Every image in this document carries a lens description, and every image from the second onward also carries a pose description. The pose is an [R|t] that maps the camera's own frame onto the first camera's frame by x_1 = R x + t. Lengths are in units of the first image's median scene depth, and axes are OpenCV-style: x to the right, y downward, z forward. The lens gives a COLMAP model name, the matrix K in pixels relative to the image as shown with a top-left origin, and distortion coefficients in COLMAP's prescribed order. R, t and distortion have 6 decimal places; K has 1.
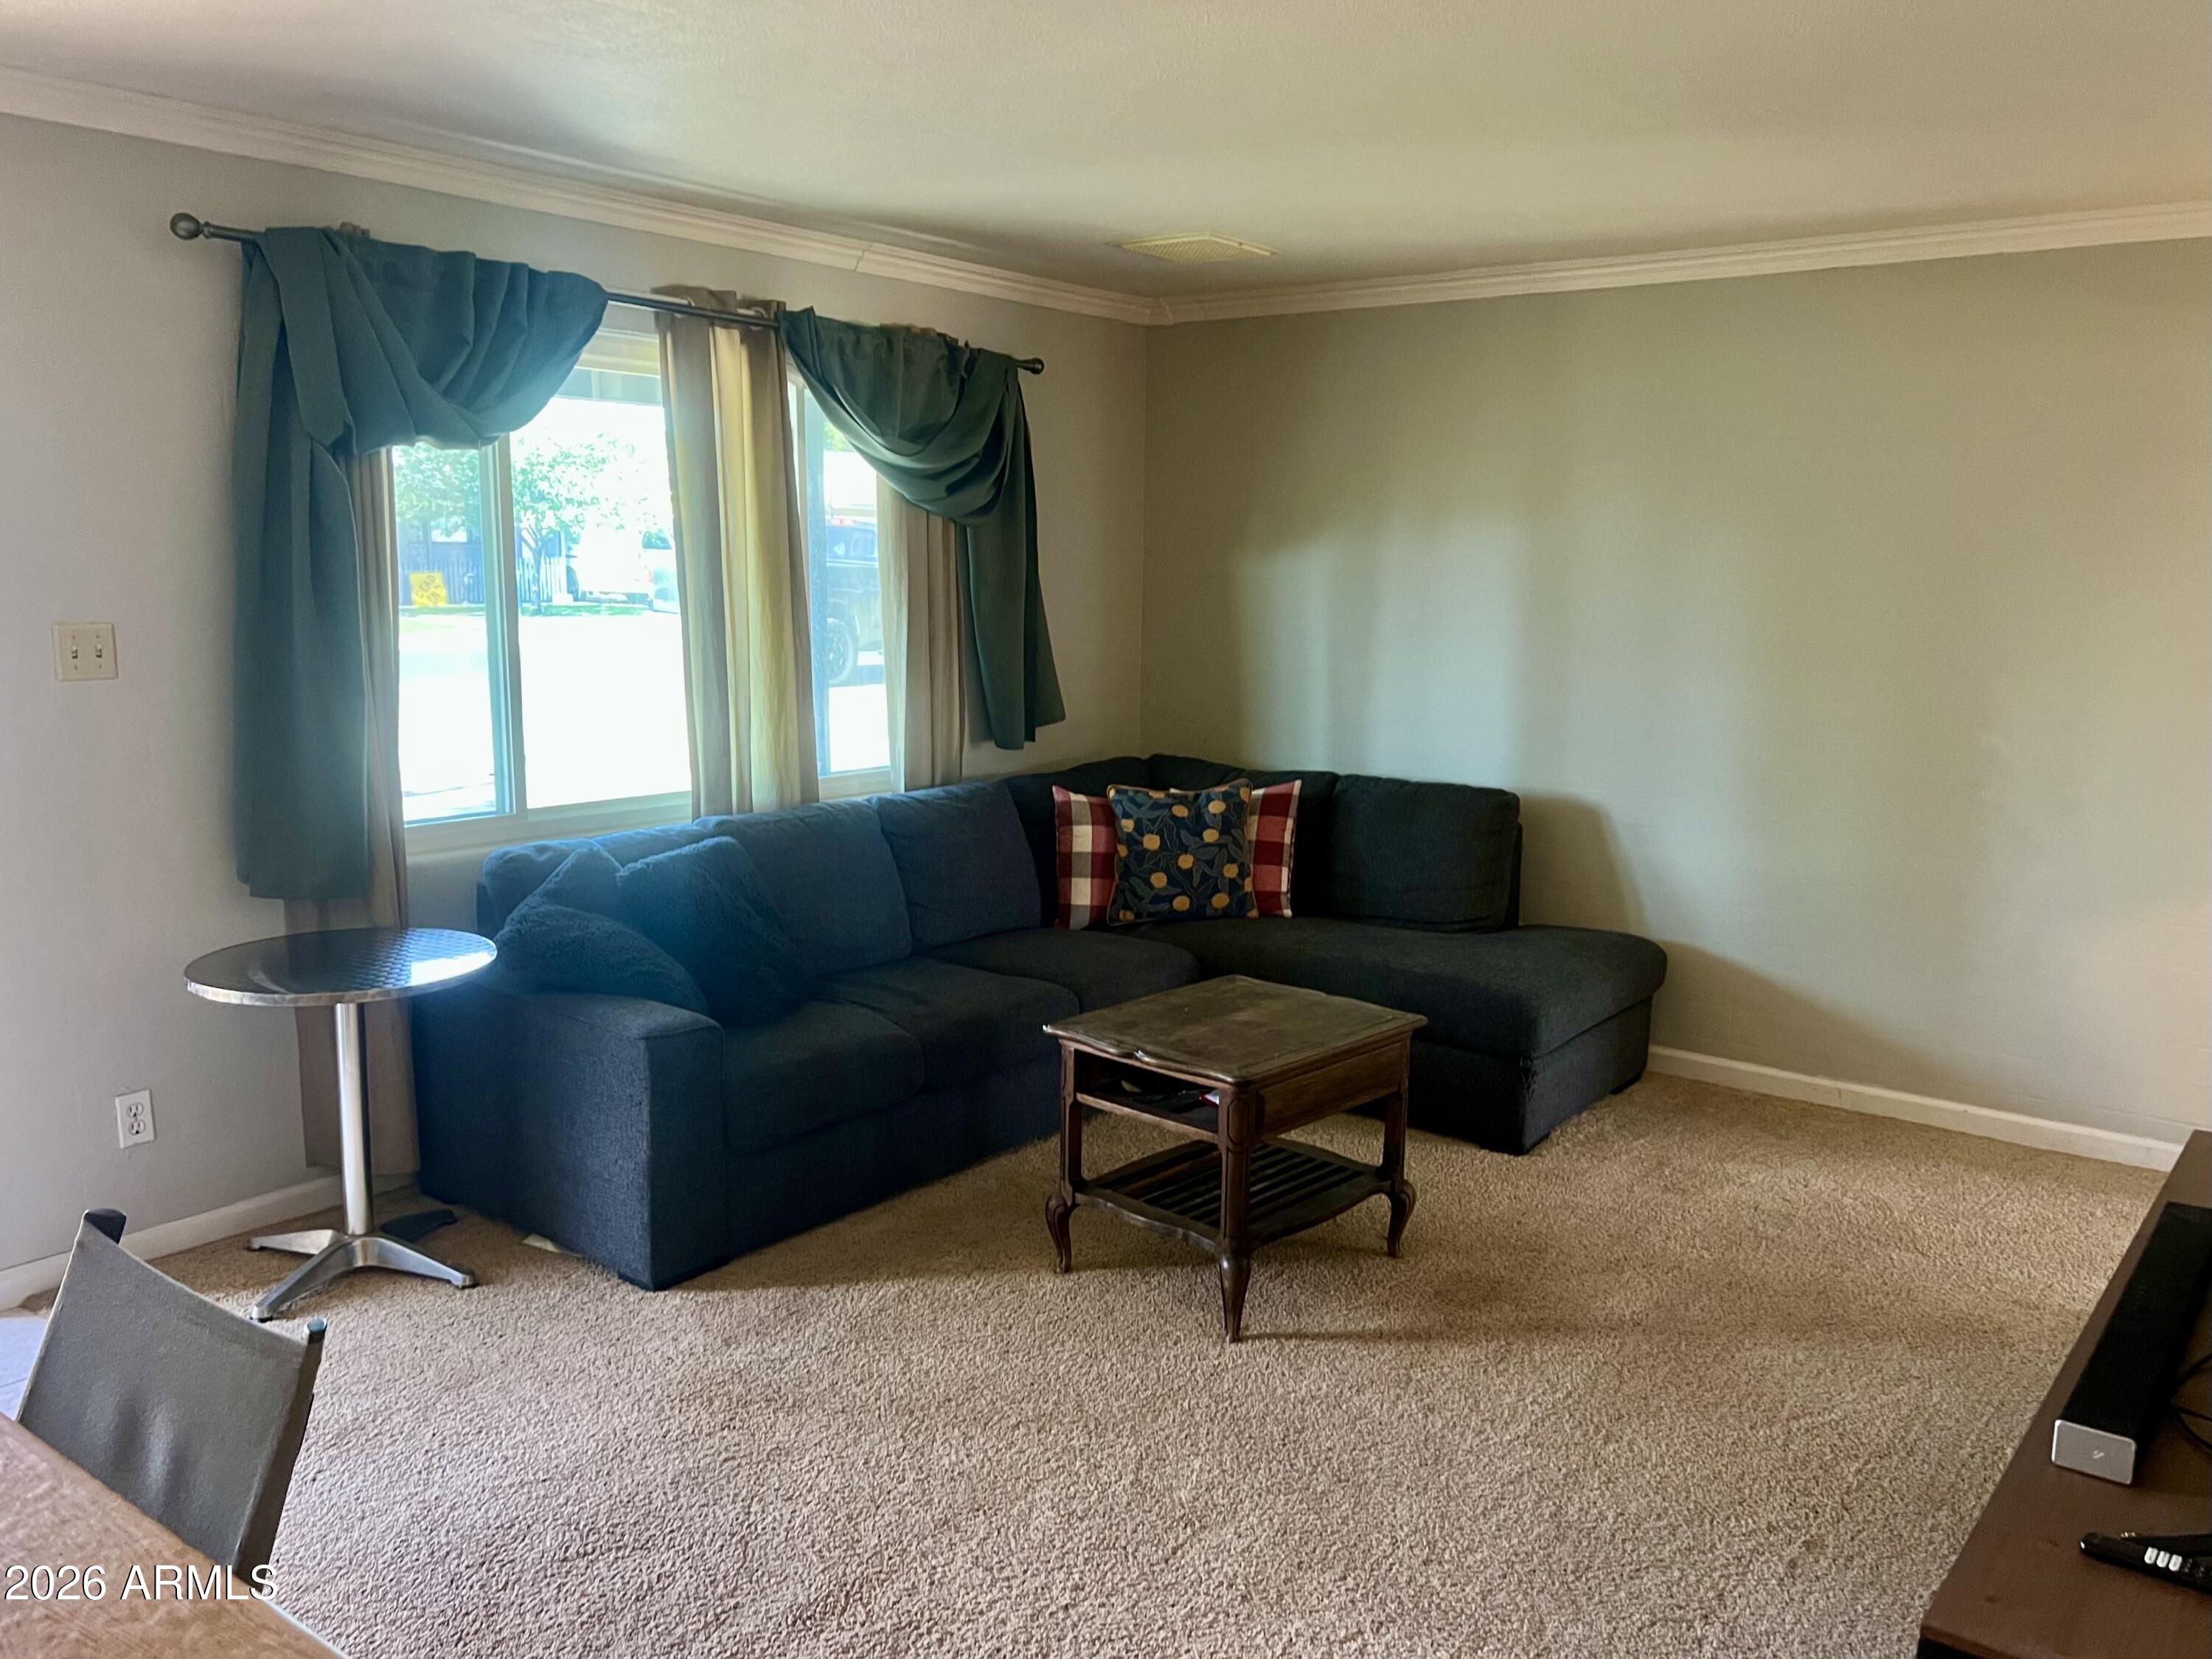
lens RADIAL K [[1728.5, 0, 1100.6], [0, 1728.5, 845.3], [0, 0, 1]] dist [0.091082, -0.118289]
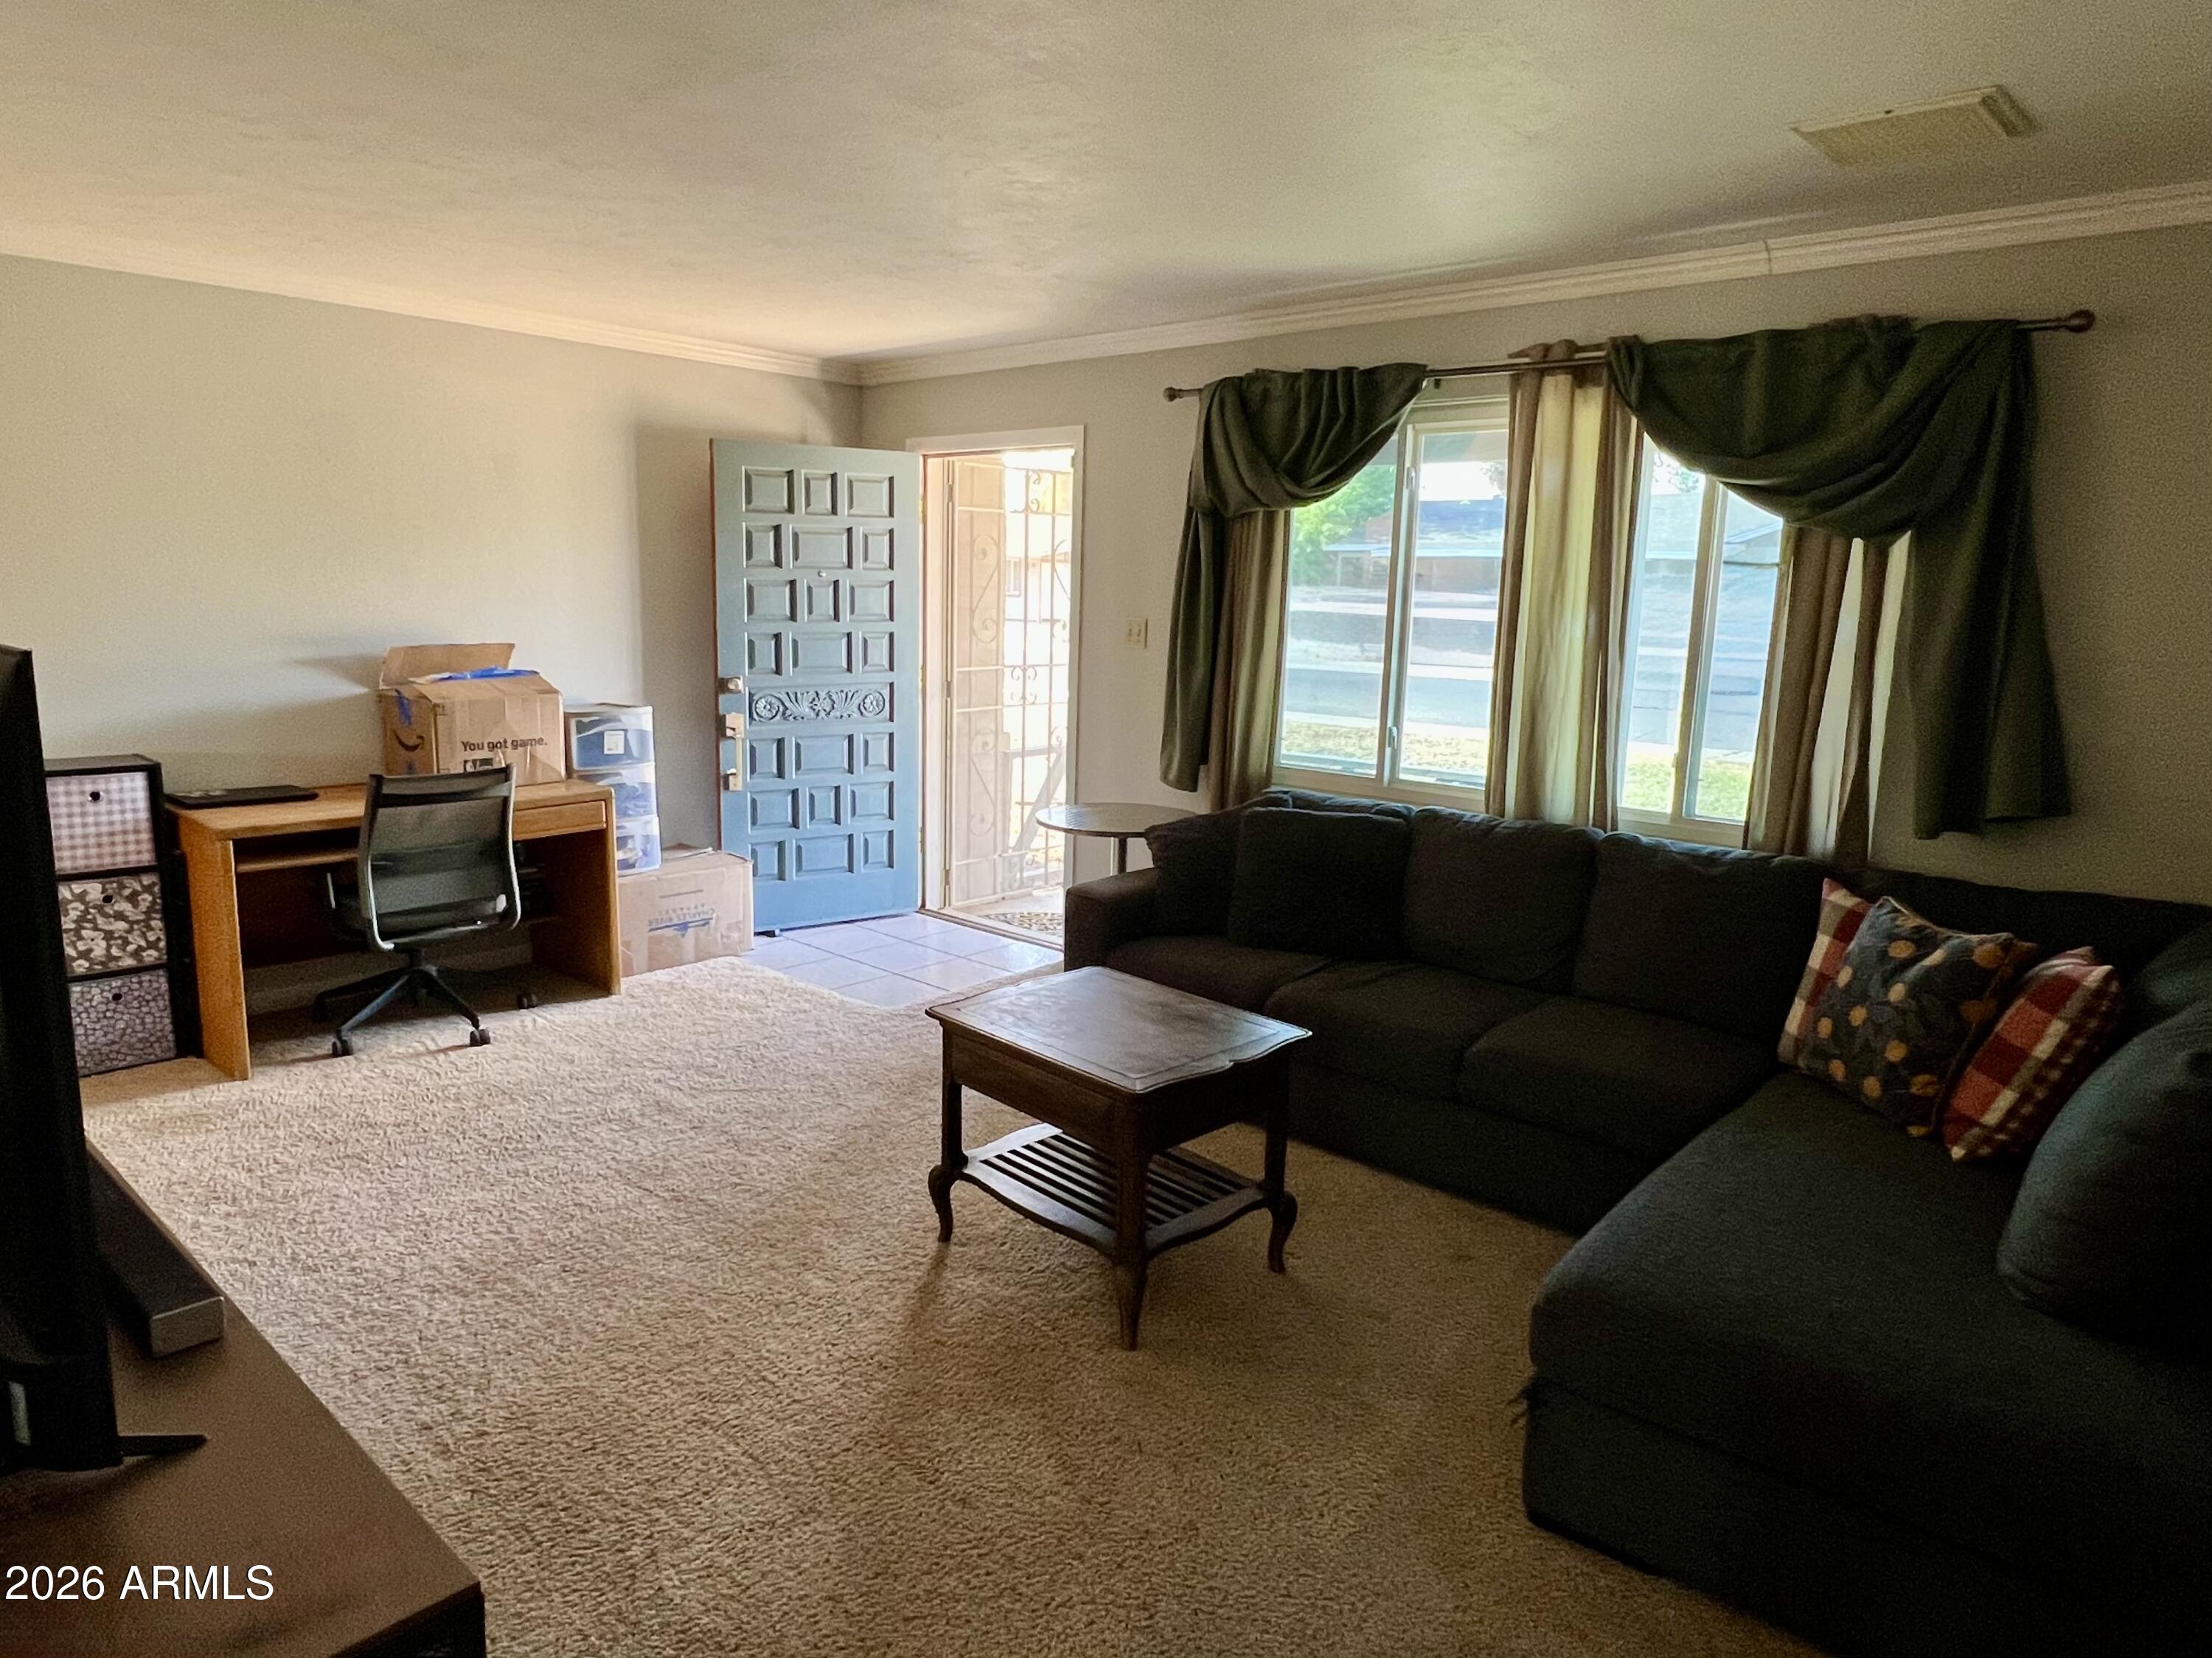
lens RADIAL K [[1379.1, 0, 1074.3], [0, 1379.1, 803.1], [0, 0, 1]] dist [0.001844, 0.000763]
pose [[-0.063649, 0.140904, -0.987975, 0.608800], [-0.193999, 0.969350, 0.150746, -0.096553], [0.978935, 0.201261, -0.034363, 0.695510]]
